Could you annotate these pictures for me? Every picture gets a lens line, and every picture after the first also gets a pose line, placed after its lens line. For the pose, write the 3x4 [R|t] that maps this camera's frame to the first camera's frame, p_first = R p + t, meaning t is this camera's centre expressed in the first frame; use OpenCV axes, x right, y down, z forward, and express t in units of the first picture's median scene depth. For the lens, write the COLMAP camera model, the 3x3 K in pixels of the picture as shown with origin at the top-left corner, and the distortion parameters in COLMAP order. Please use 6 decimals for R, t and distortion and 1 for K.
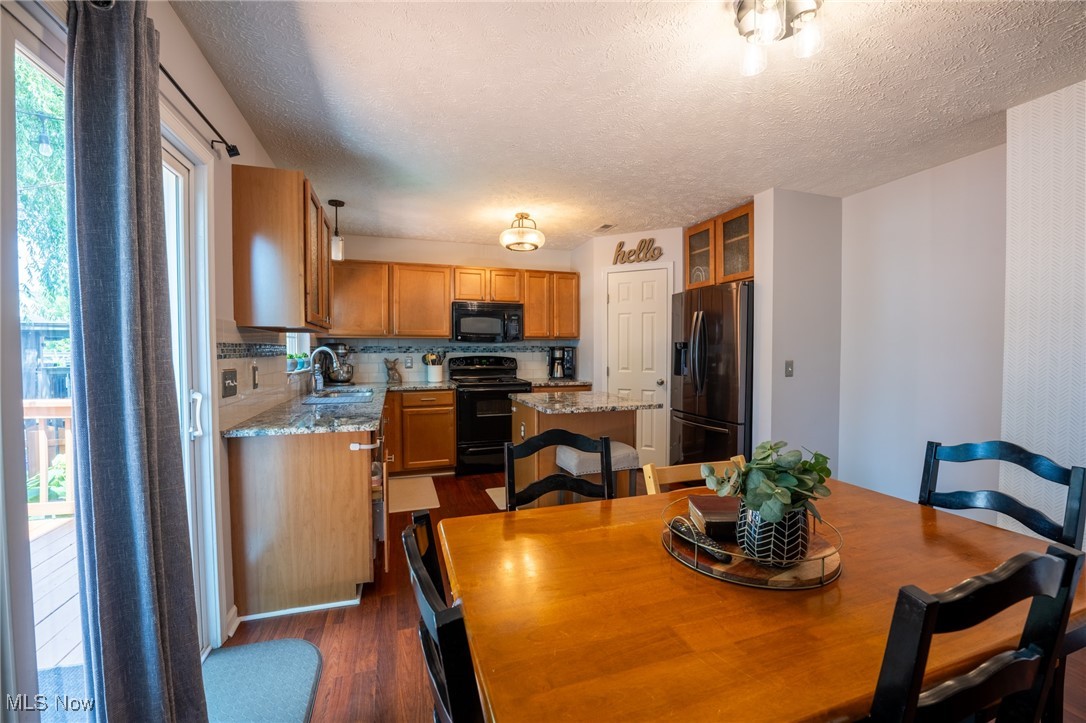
lens RADIAL K [[438.3, 0, 538.5], [0, 438.3, 363.0], [0, 0, 1]] dist [-0.022756, 0.000605]
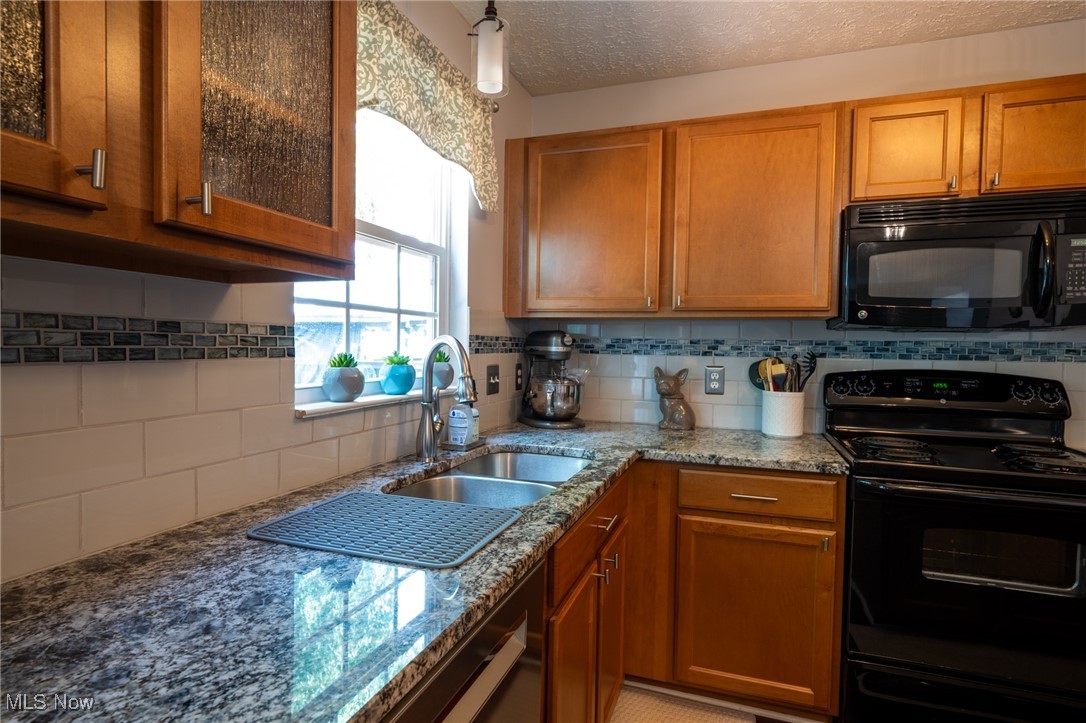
lens RADIAL K [[571.5, 0, 543.0], [0, 571.5, 361.5], [0, 0, 1]] dist [0.004100, 0.000533]
pose [[0.792527, 0.029845, -0.609106, -0.111270], [-0.034547, 0.999395, 0.004017, -0.015820], [0.608858, 0.017859, 0.793078, 0.529551]]
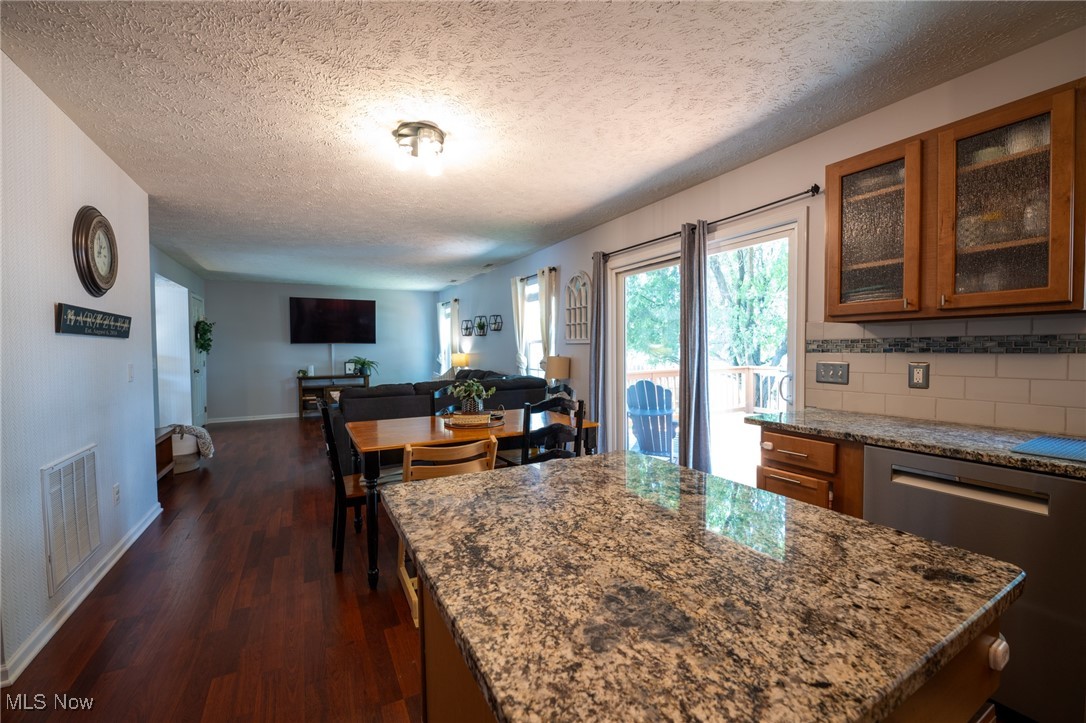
lens RADIAL K [[436.1, 0, 539.5], [0, 436.1, 362.1], [0, 0, 1]] dist [-0.022202, 0.000081]
pose [[-0.984284, 0.013783, -0.176055, 0.137768], [0.003527, 0.998285, 0.058434, -0.025913], [0.176559, 0.056895, -0.982644, 0.916387]]
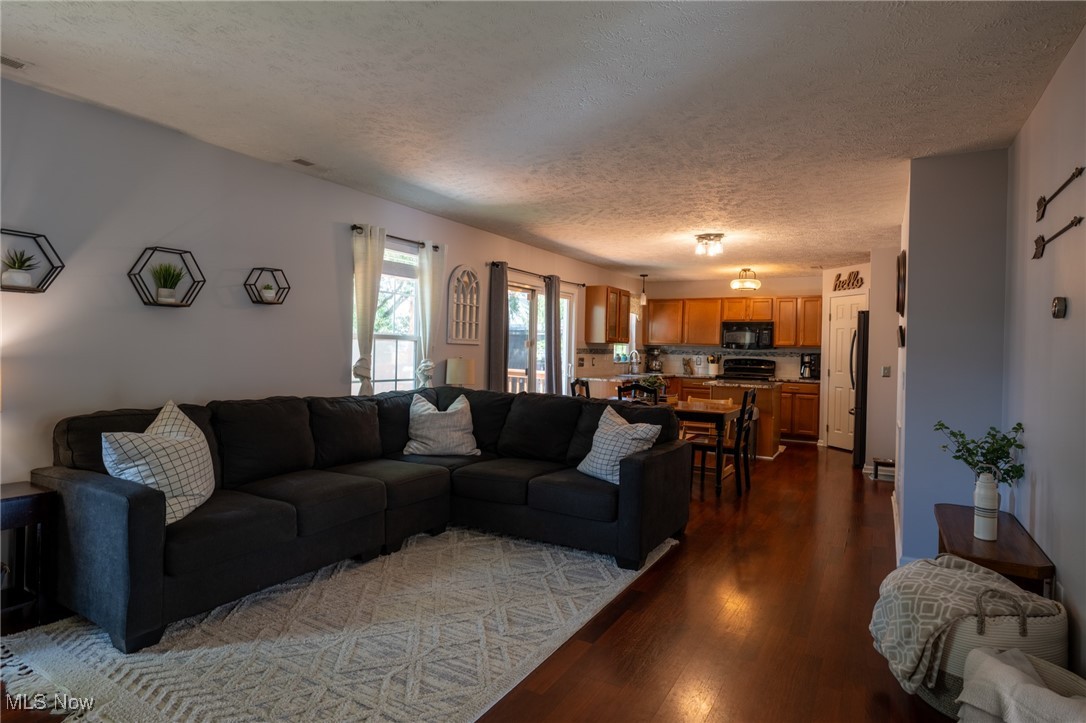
lens RADIAL K [[585.7, 0, 540.2], [0, 585.7, 349.6], [0, 0, 1]] dist [0.000875, -0.000050]
pose [[0.664995, 0.018291, -0.746623, 0.932361], [-0.045124, 0.998858, -0.015720, 0.016314], [0.745483, 0.044144, 0.665061, -0.836513]]
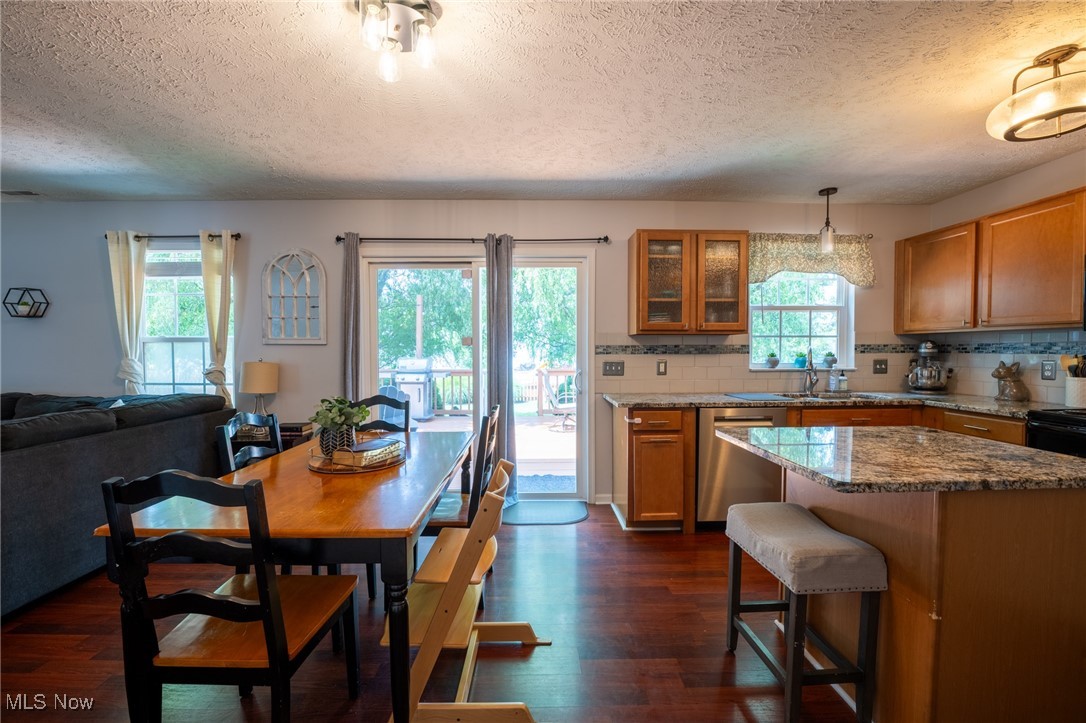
lens RADIAL K [[438.3, 0, 538.5], [0, 438.3, 363.0], [0, 0, 1]] dist [-0.022756, 0.000605]
pose [[-0.291612, 0.030598, -0.956047, 0.489033], [-0.025135, 0.998898, 0.039636, -0.017285], [0.956206, 0.035589, -0.290522, 0.550531]]
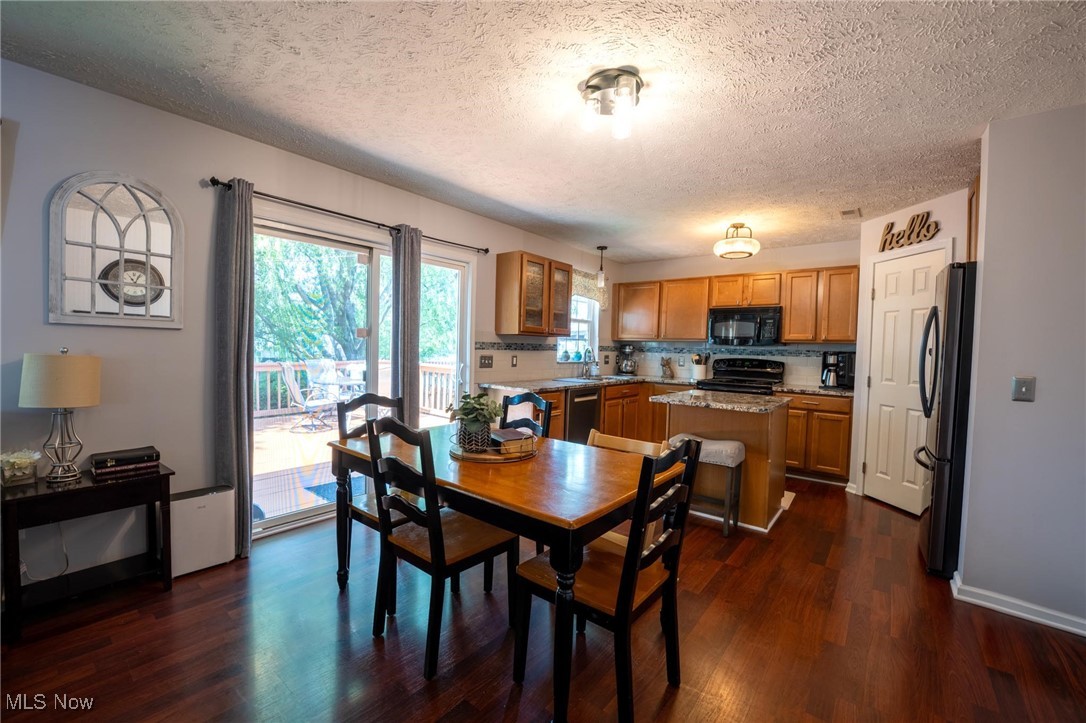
lens RADIAL K [[436.1, 0, 539.5], [0, 436.1, 362.1], [0, 0, 1]] dist [-0.022202, 0.000081]
pose [[0.538575, 0.043830, -0.841437, 0.533612], [-0.051823, 0.998479, 0.018840, -0.001782], [0.840982, 0.033459, 0.540027, 0.037831]]
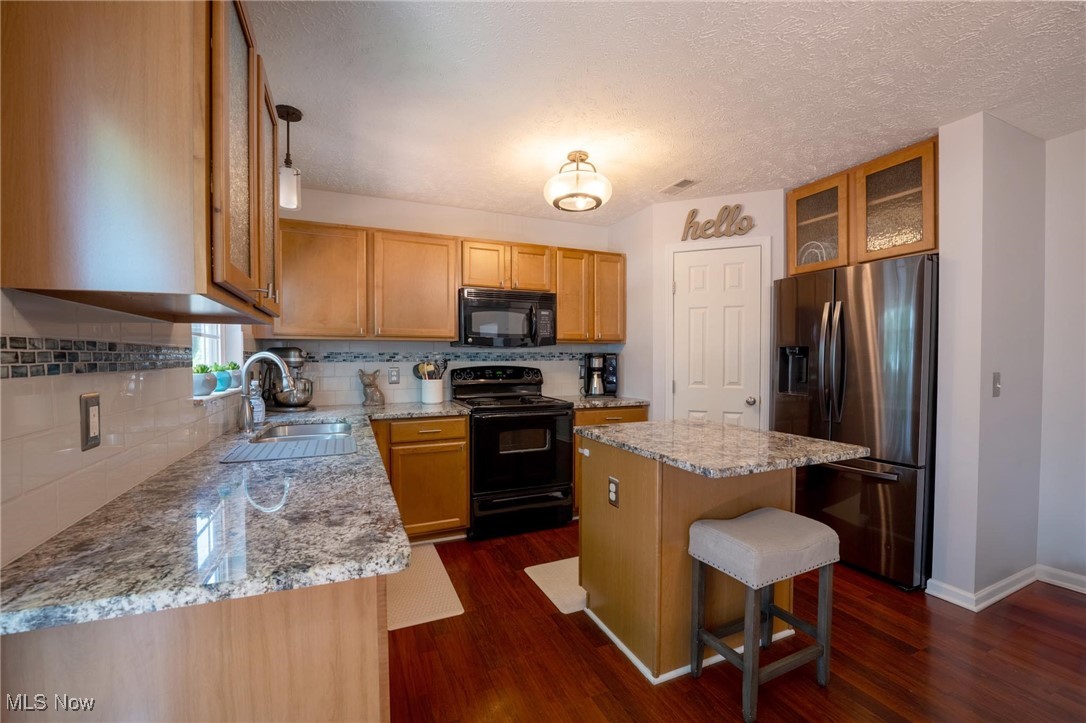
lens RADIAL K [[446.5, 0, 538.0], [0, 446.5, 370.3], [0, 0, 1]] dist [-0.023263, 0.000176]
pose [[0.996205, -0.002962, 0.086984, -0.139579], [0.003239, 0.999990, -0.003038, -0.007105], [-0.086974, 0.003308, 0.996205, 0.292579]]
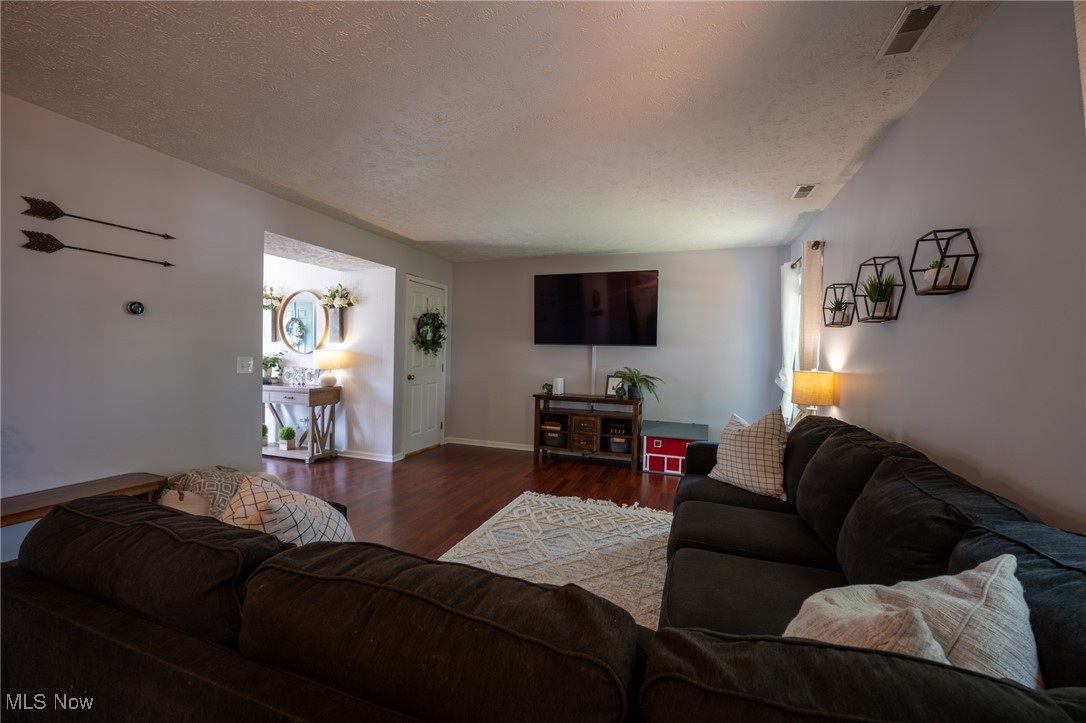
lens RADIAL K [[438.3, 0, 538.5], [0, 438.3, 363.0], [0, 0, 1]] dist [-0.022756, 0.000605]
pose [[-0.788369, -0.029595, 0.614490, 0.068263], [-0.006137, 0.999171, 0.040248, 0.001472], [-0.615172, 0.027959, -0.787897, -0.047845]]
